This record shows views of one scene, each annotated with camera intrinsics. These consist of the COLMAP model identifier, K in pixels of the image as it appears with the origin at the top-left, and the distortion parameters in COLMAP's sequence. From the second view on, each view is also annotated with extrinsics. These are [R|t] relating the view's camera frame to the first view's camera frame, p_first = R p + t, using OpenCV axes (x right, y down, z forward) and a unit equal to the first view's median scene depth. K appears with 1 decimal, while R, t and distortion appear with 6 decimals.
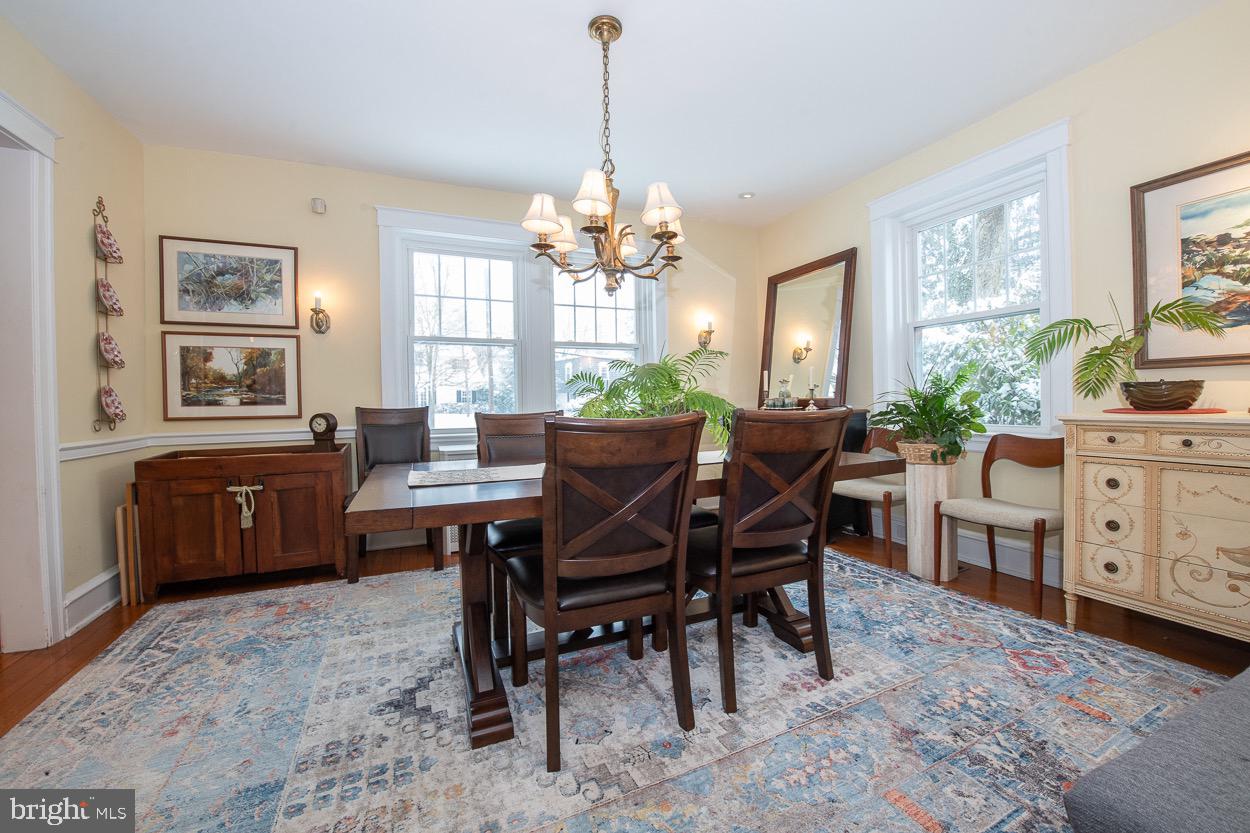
lens RADIAL K [[483.8, 0, 627.5], [0, 483.8, 412.3], [0, 0, 1]] dist [-0.016080, -0.000044]
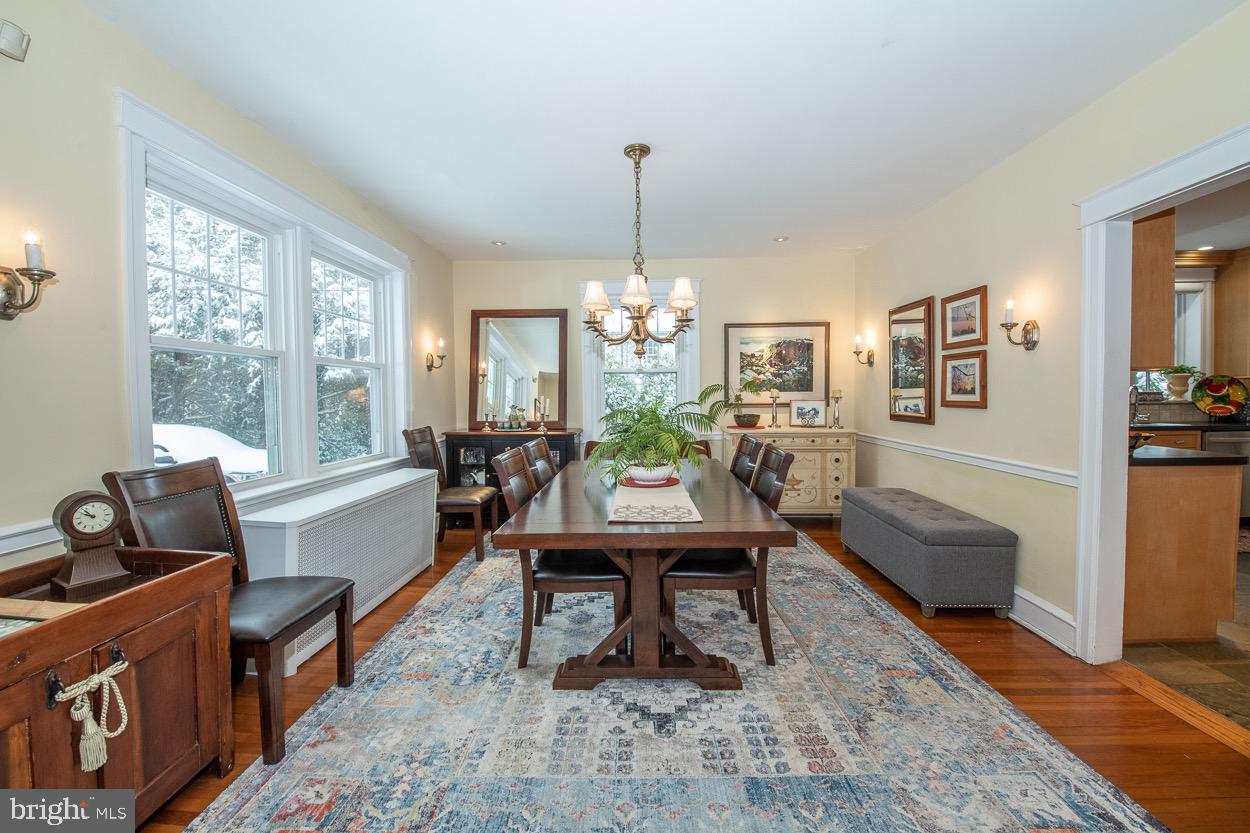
lens RADIAL K [[483.8, 0, 628.0], [0, 483.8, 414.5], [0, 0, 1]] dist [-0.016080, -0.000044]
pose [[0.443074, -0.014619, 0.896366, -1.265197], [0.025806, 0.999661, 0.003548, -0.089160], [-0.896114, 0.021560, 0.443301, 0.478389]]
